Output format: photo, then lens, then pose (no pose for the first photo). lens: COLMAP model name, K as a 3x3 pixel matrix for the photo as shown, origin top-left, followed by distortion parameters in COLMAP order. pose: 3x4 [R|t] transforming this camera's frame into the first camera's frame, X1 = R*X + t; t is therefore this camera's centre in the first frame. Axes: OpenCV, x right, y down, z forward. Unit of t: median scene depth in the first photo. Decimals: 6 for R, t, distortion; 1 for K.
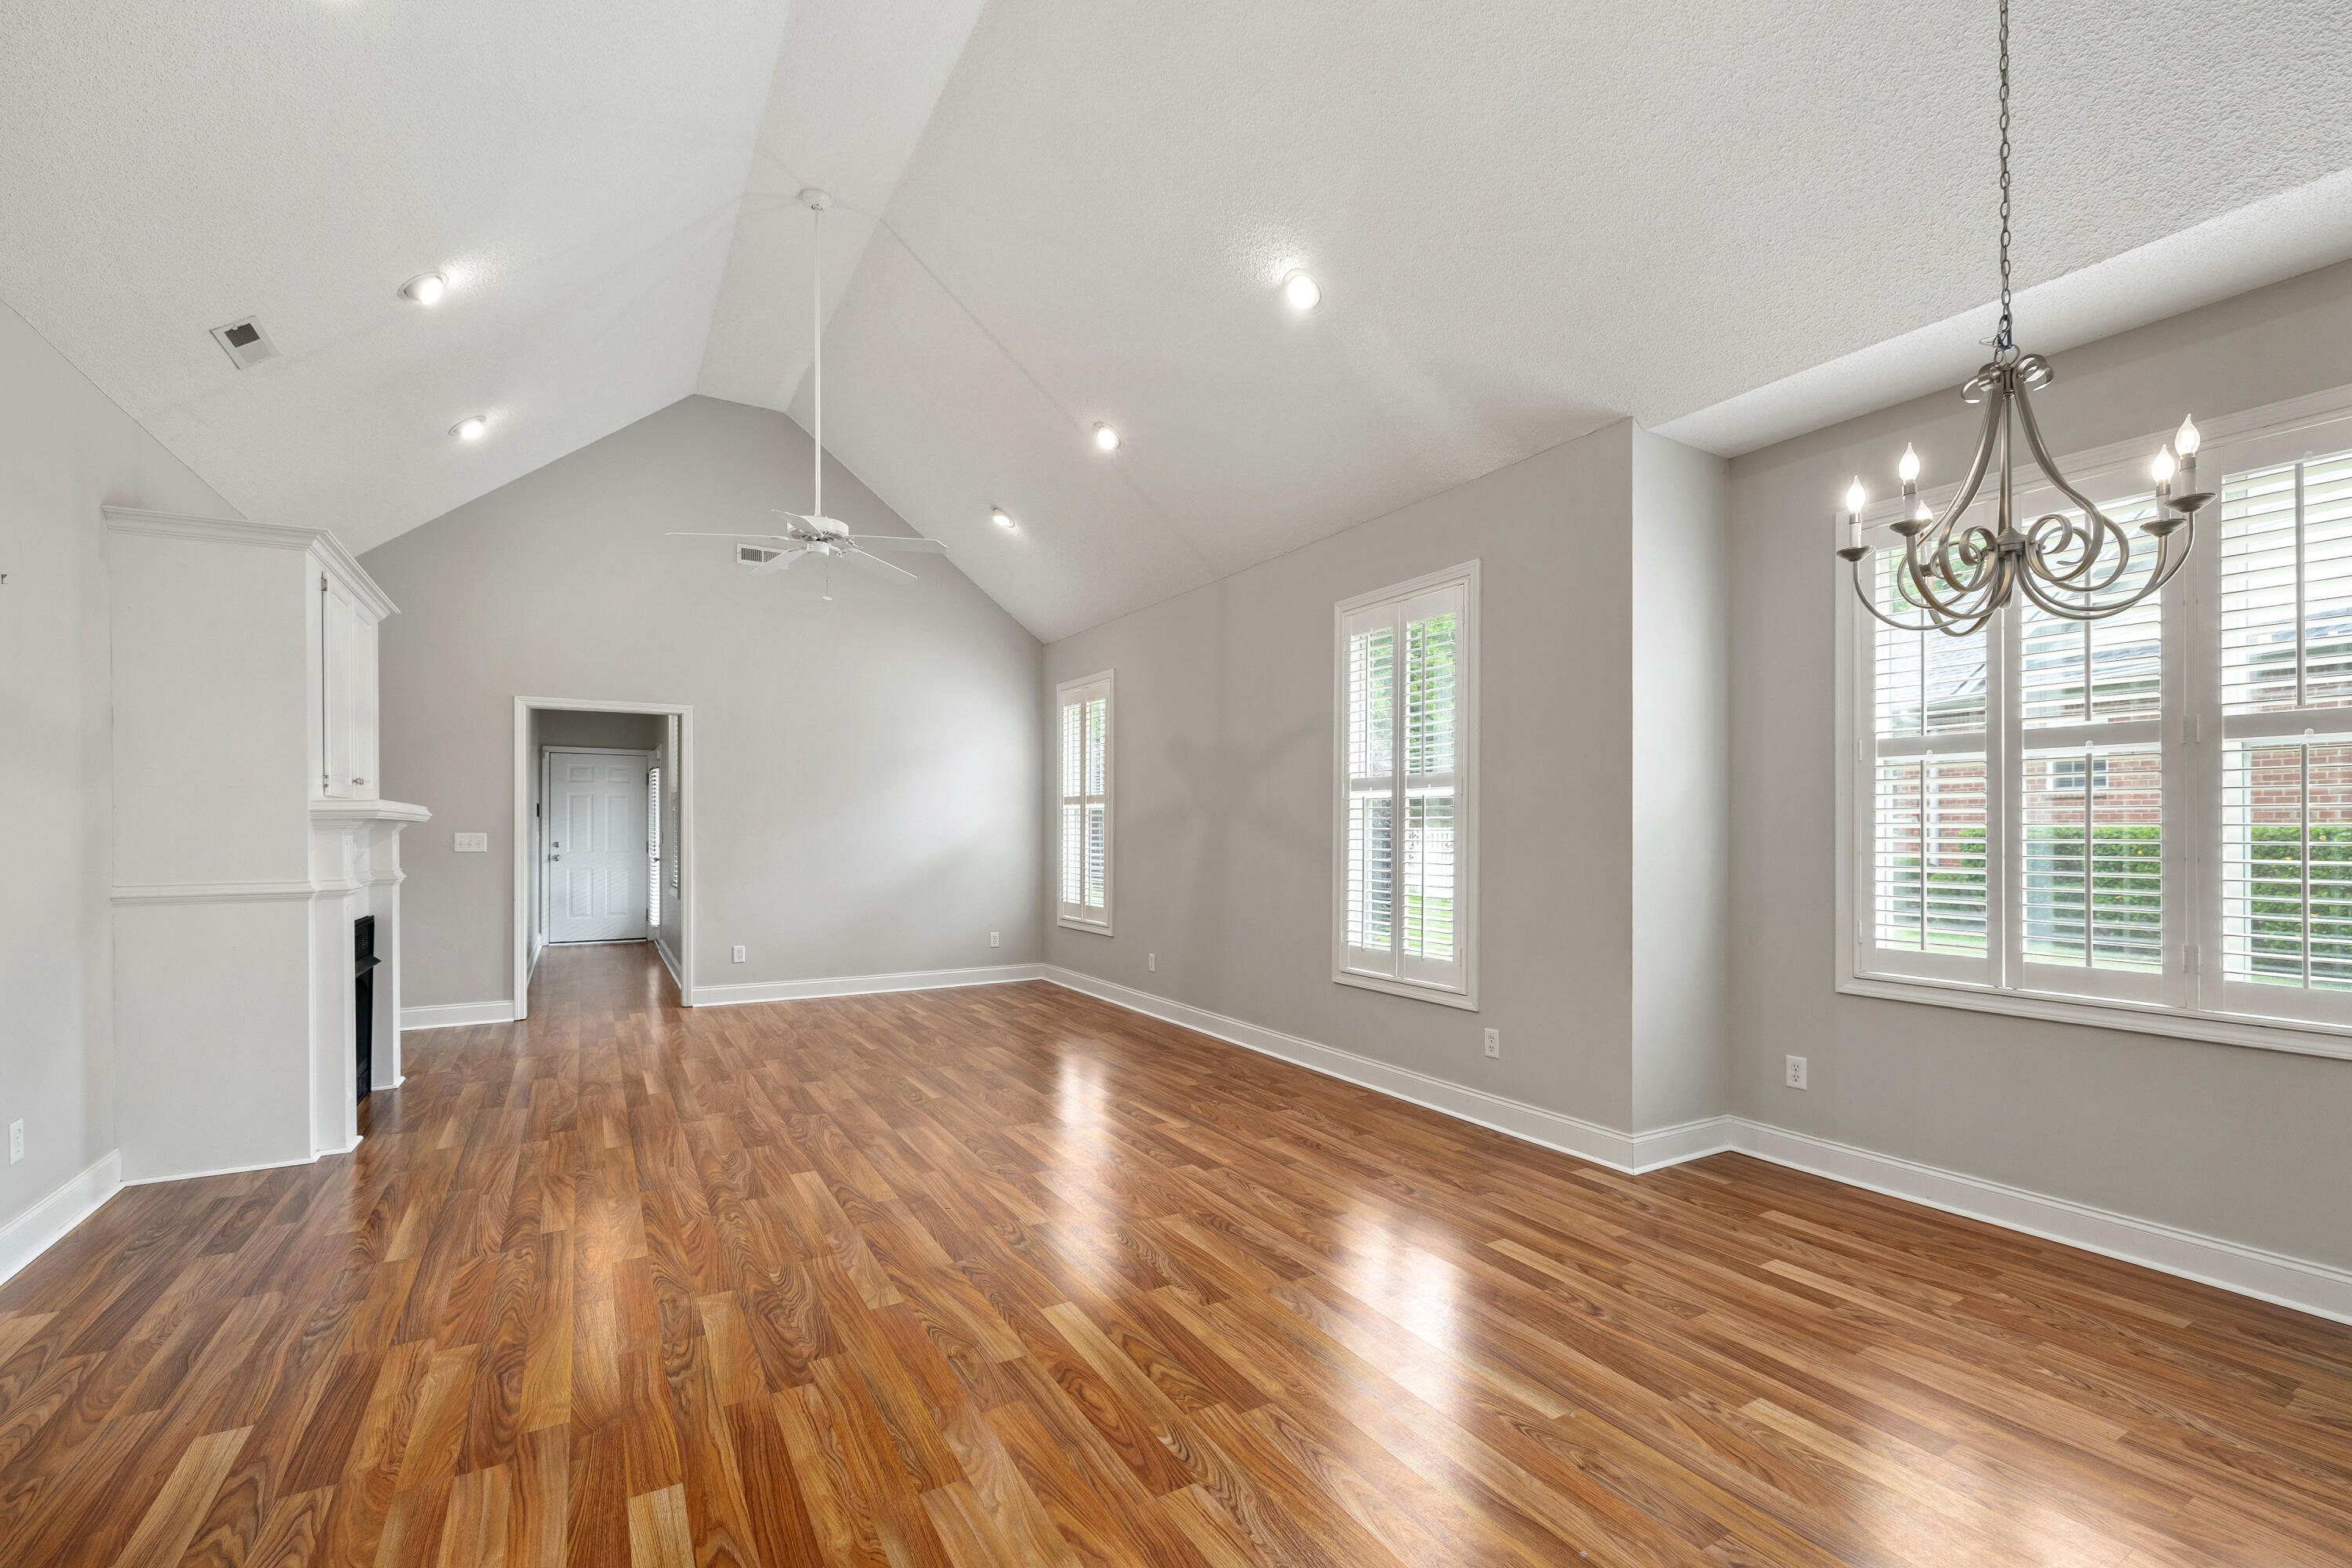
lens RADIAL K [[992.1, 0, 1174.8], [0, 992.1, 818.6], [0, 0, 1]] dist [-0.001492, -0.000024]
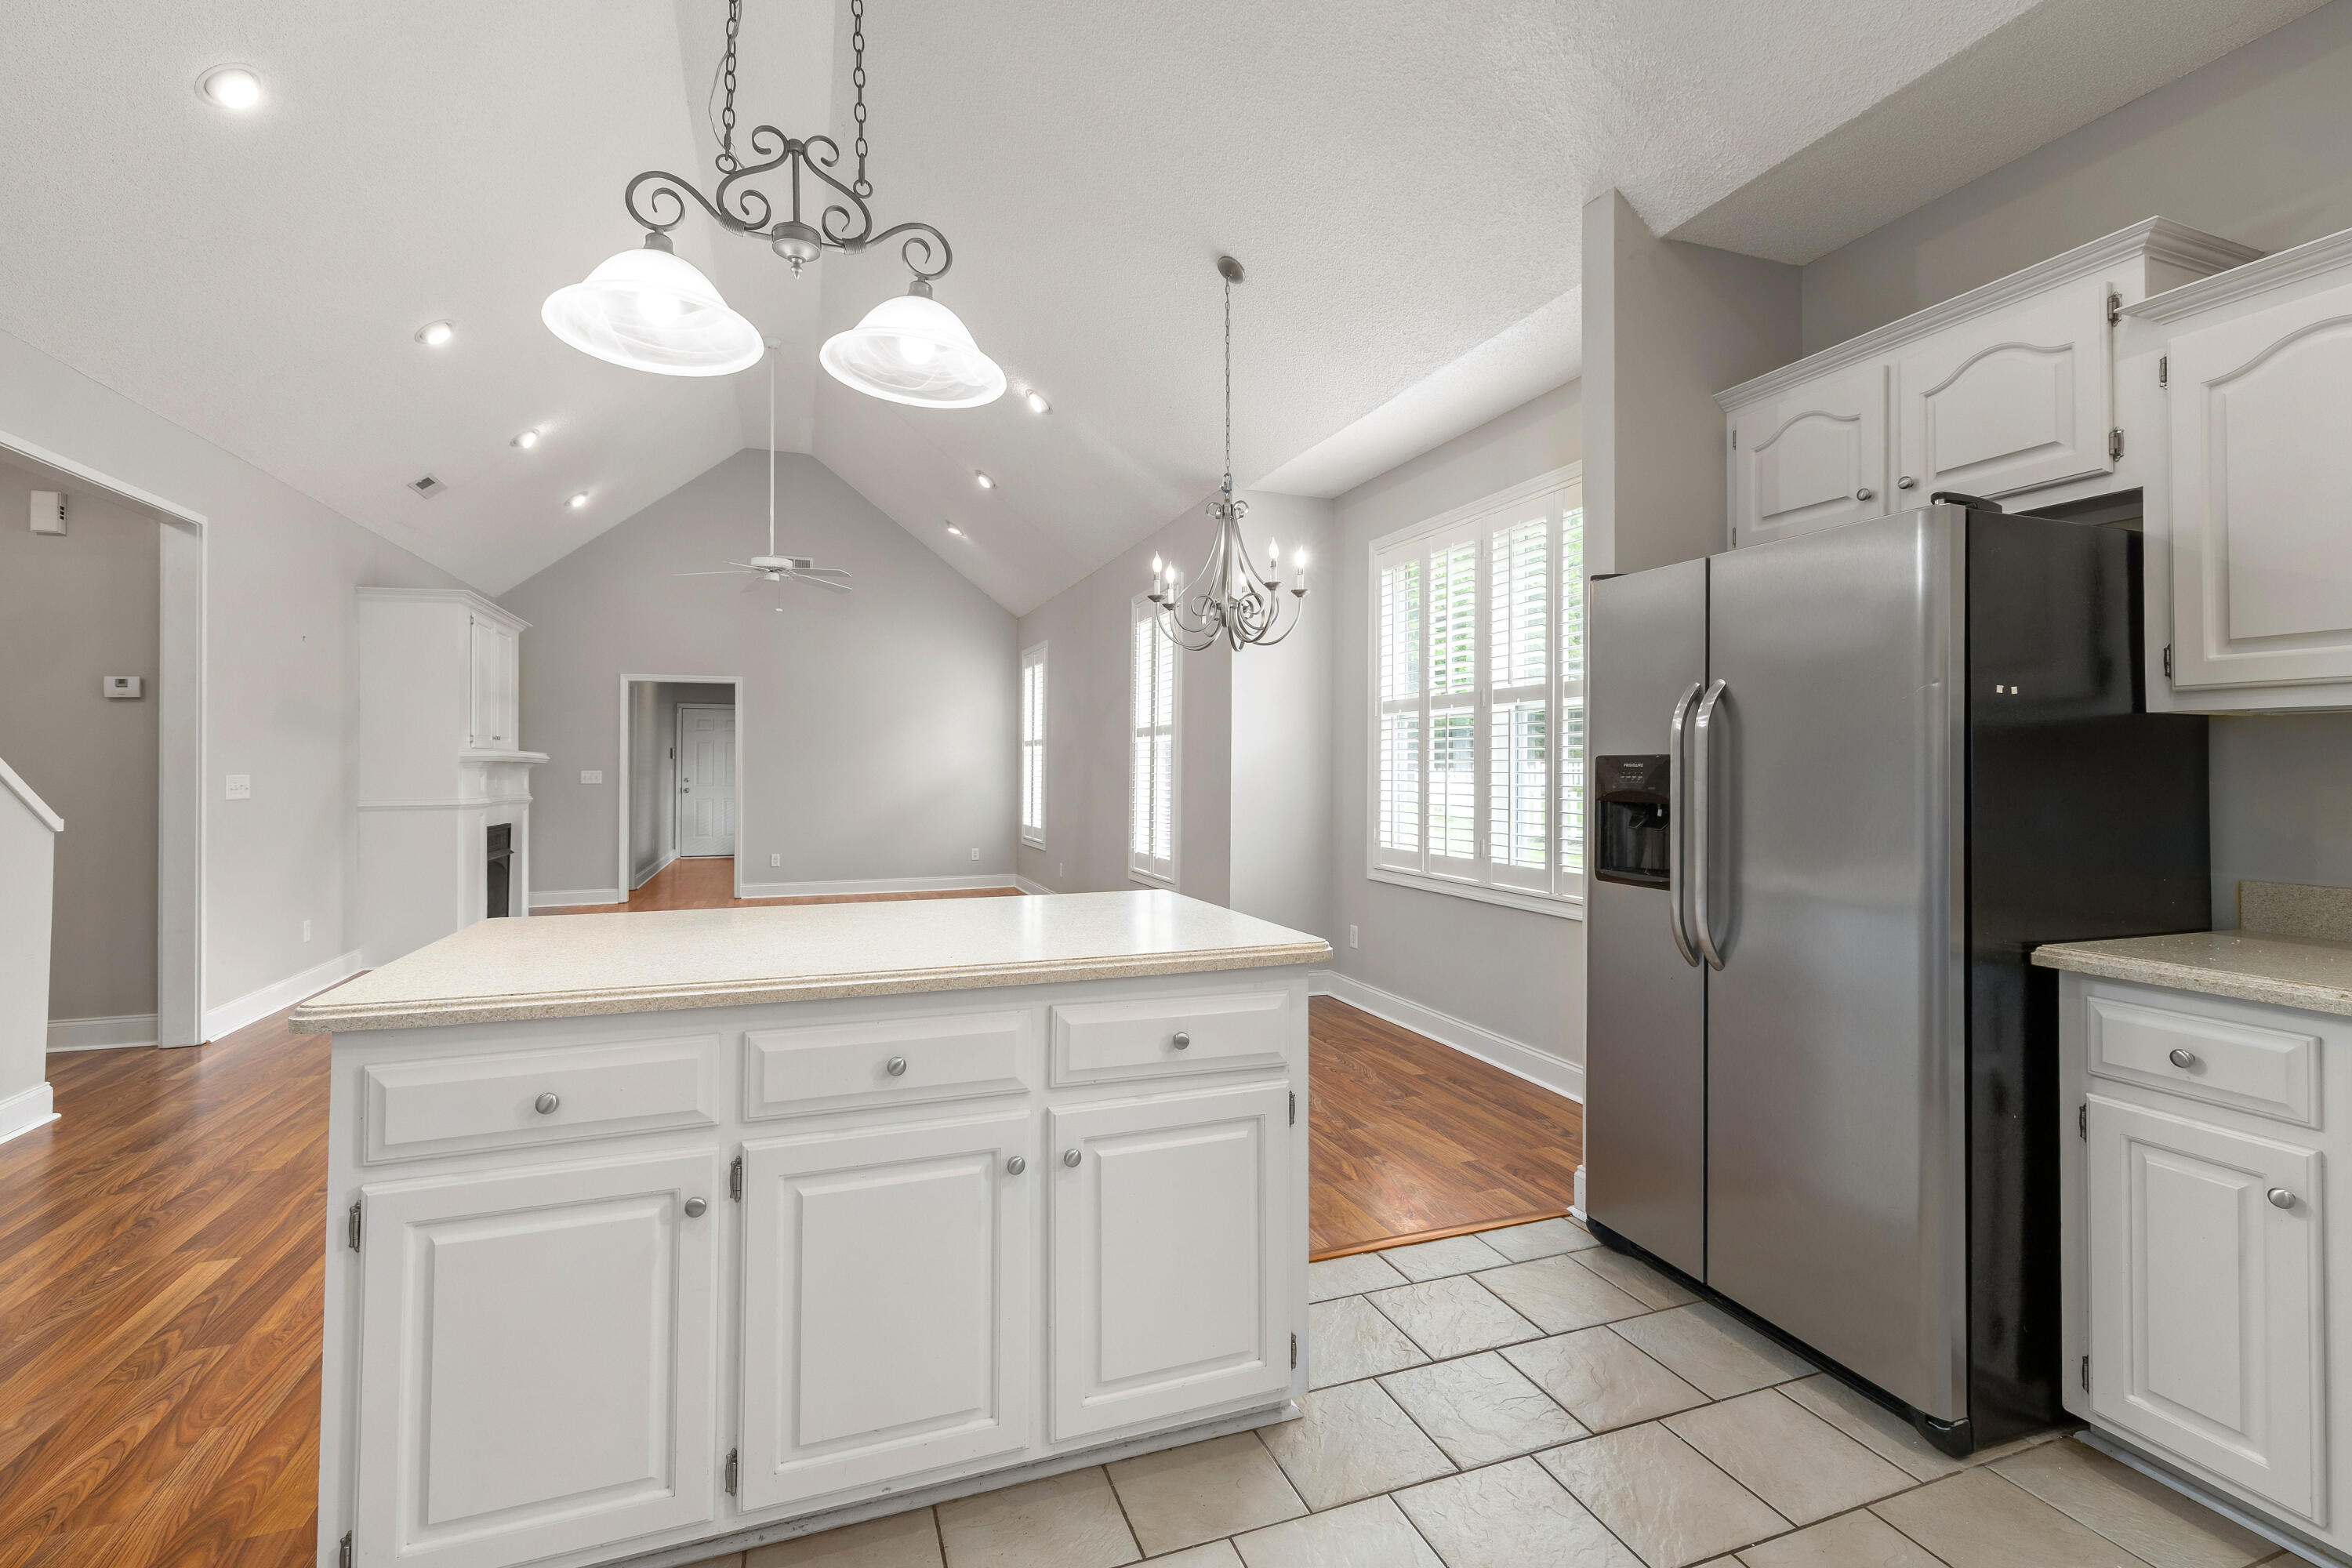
lens RADIAL K [[992.1, 0, 1150.9], [0, 992.1, 742.0], [0, 0, 1]] dist [-0.001492, -0.000024]
pose [[0.982503, -0.007363, -0.186102, 0.506296], [0.004525, 0.999867, -0.015667, -0.000693], [0.186193, 0.014550, 0.982406, -0.373047]]
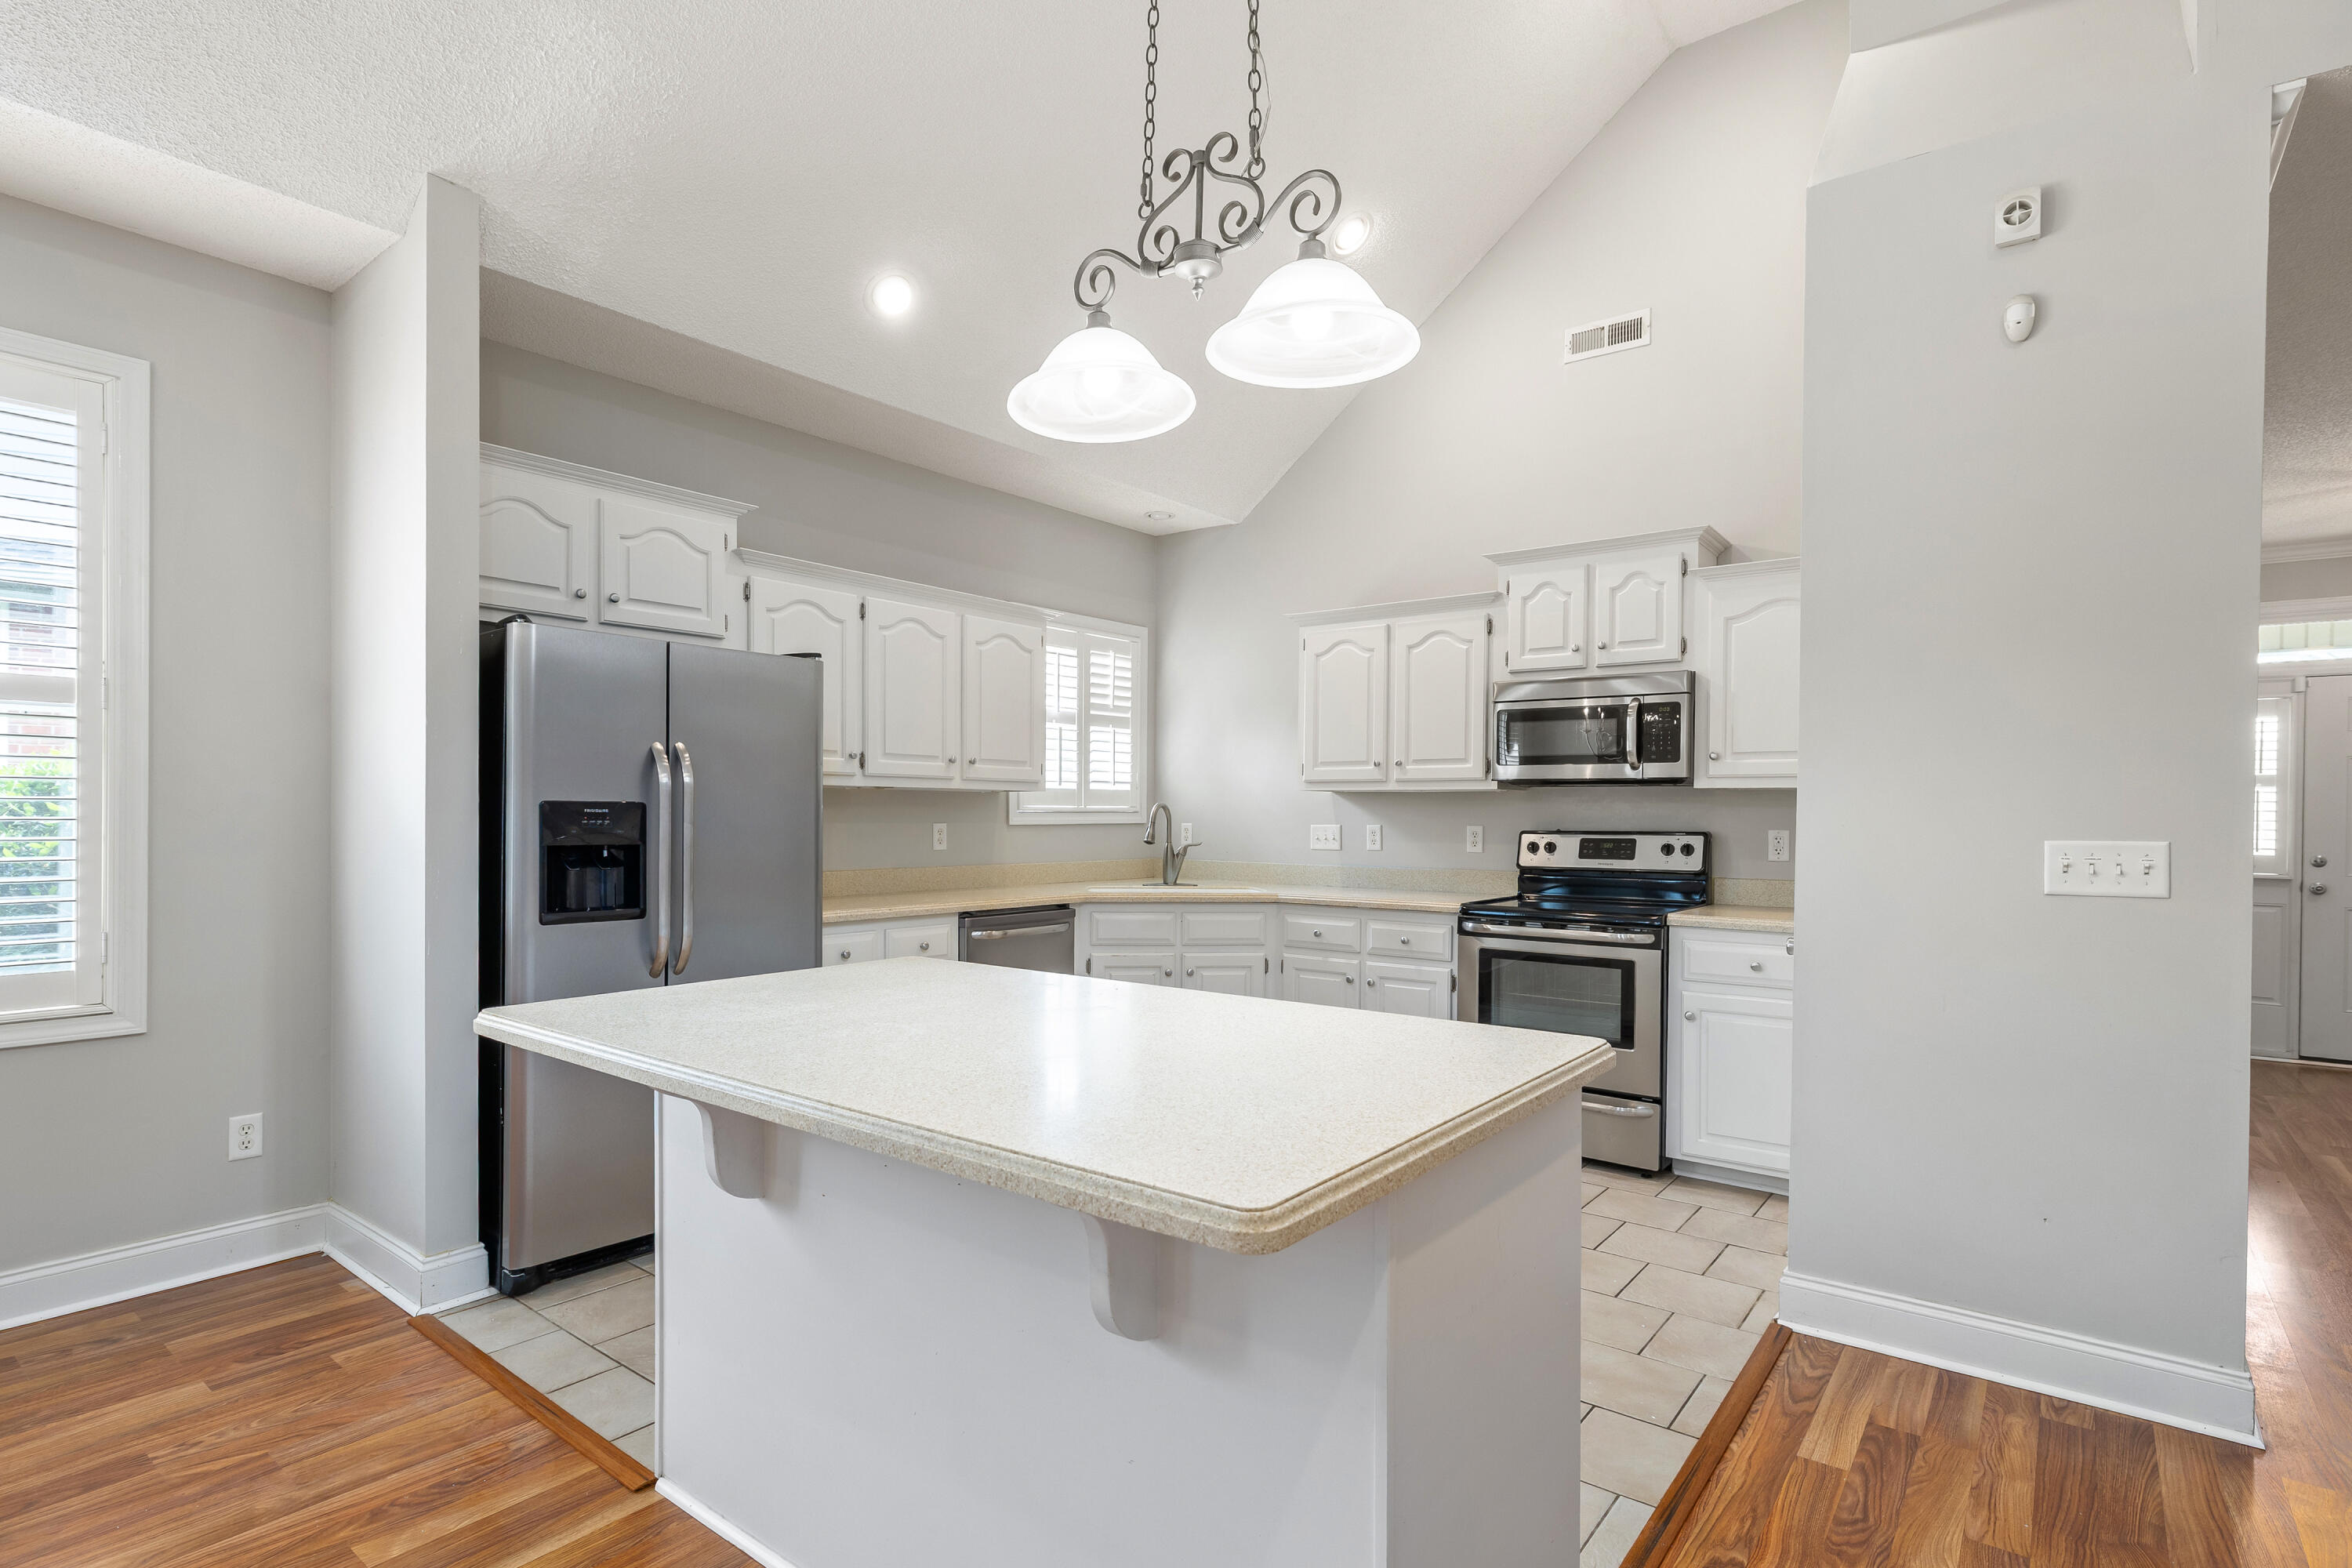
lens RADIAL K [[1160.5, 0, 1191.1], [0, 1160.5, 817.7], [0, 0, 1]] dist [-0.009936, 0.002978]
pose [[-0.368342, -0.008031, 0.929656, -0.096986], [-0.017492, 0.999846, 0.001707, 0.001171], [-0.929526, -0.015632, -0.368426, 0.130669]]
